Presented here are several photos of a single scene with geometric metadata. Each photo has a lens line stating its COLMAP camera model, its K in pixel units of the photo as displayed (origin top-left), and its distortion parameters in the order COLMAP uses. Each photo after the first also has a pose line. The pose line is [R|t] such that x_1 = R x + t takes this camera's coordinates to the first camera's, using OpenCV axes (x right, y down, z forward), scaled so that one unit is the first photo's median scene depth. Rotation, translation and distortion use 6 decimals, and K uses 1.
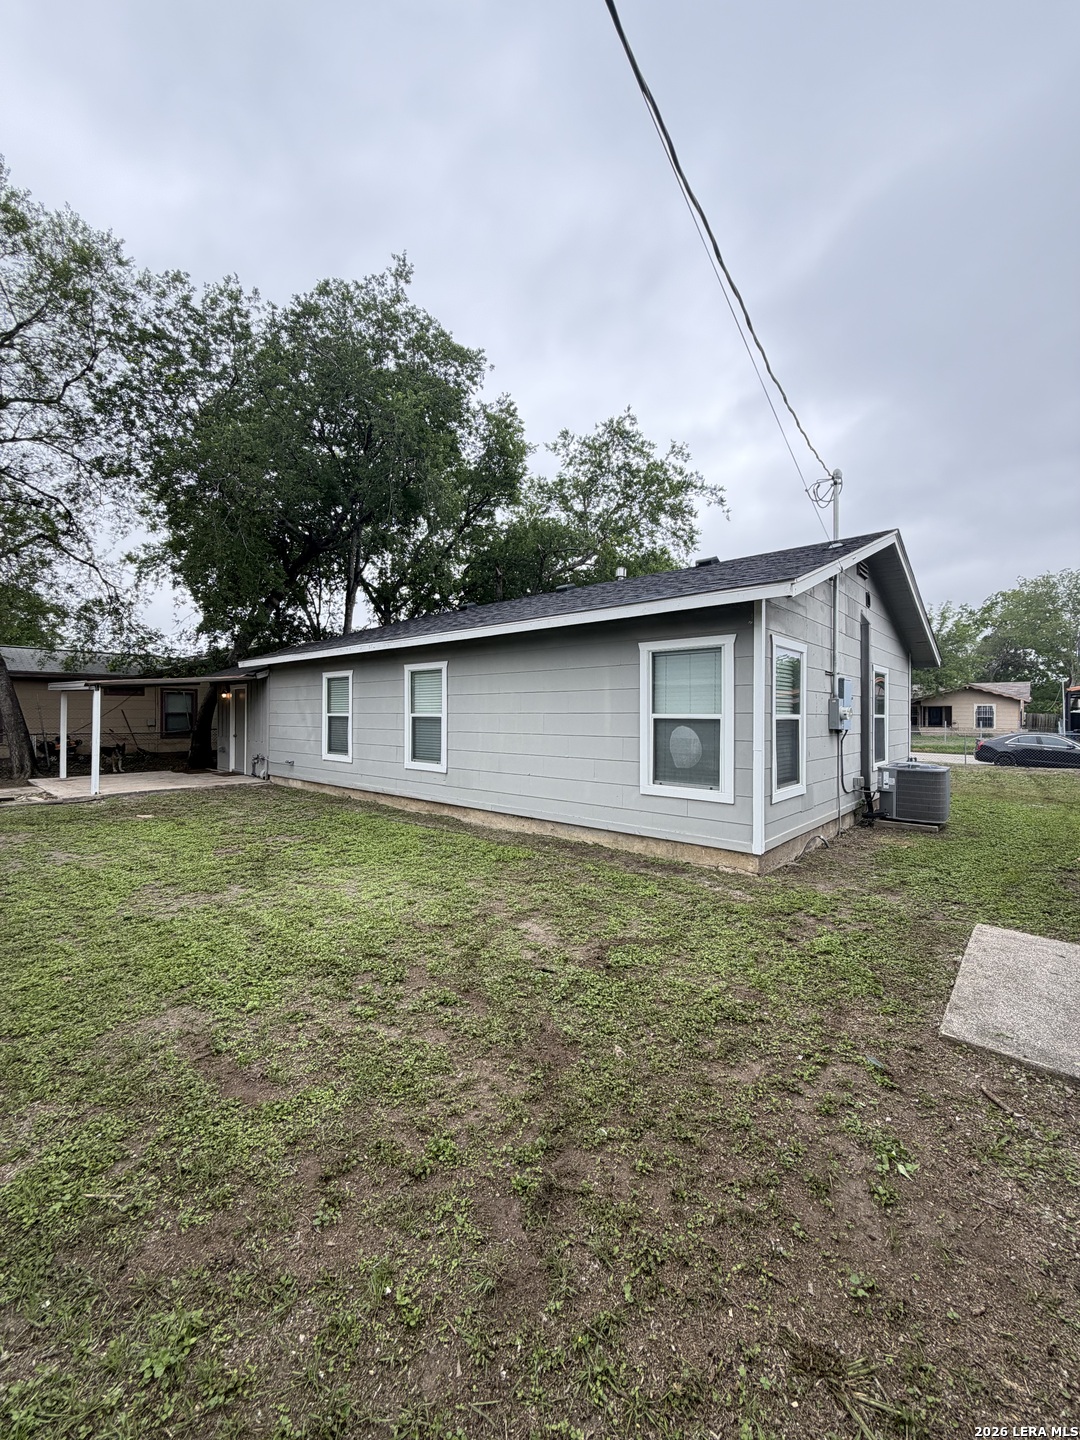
lens RADIAL K [[576.0, 0, 540.0], [0, 576.0, 720.0], [0, 0, 1]] dist [0.005998, -0.000241]
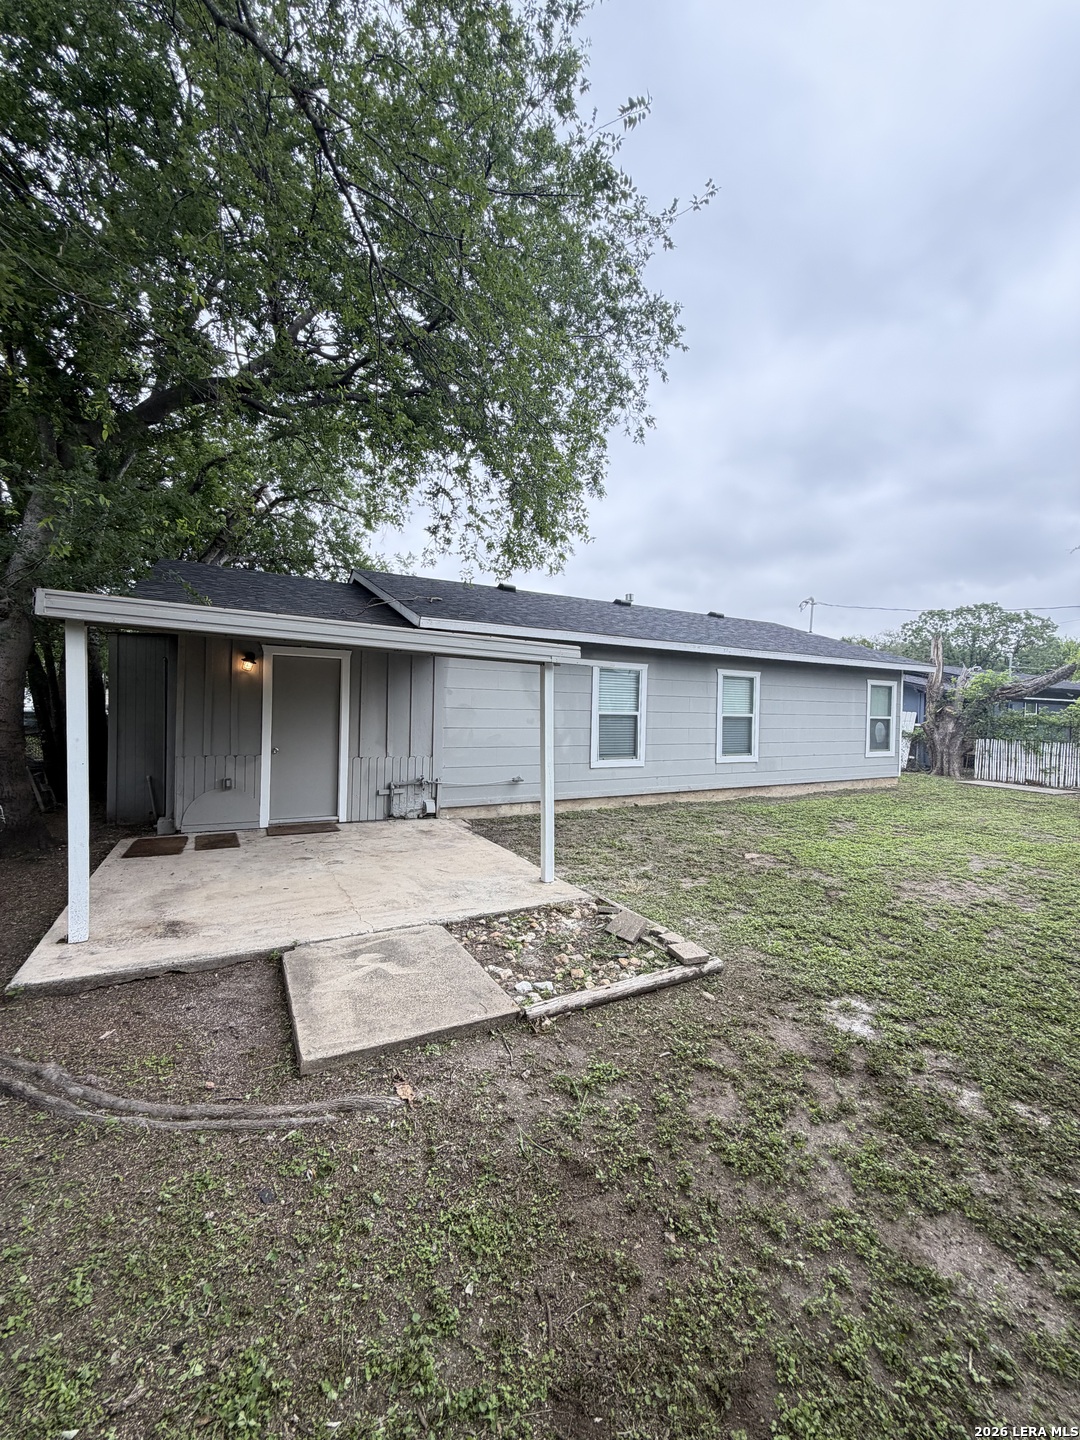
lens RADIAL K [[576.0, 0, 540.0], [0, 576.0, 720.0], [0, 0, 1]] dist [0.005998, -0.000241]
pose [[0.287974, -0.024676, 0.957320, -1.473662], [-0.029444, 0.998967, 0.034607, -0.028393], [-0.957186, -0.038154, 0.286950, 1.080530]]
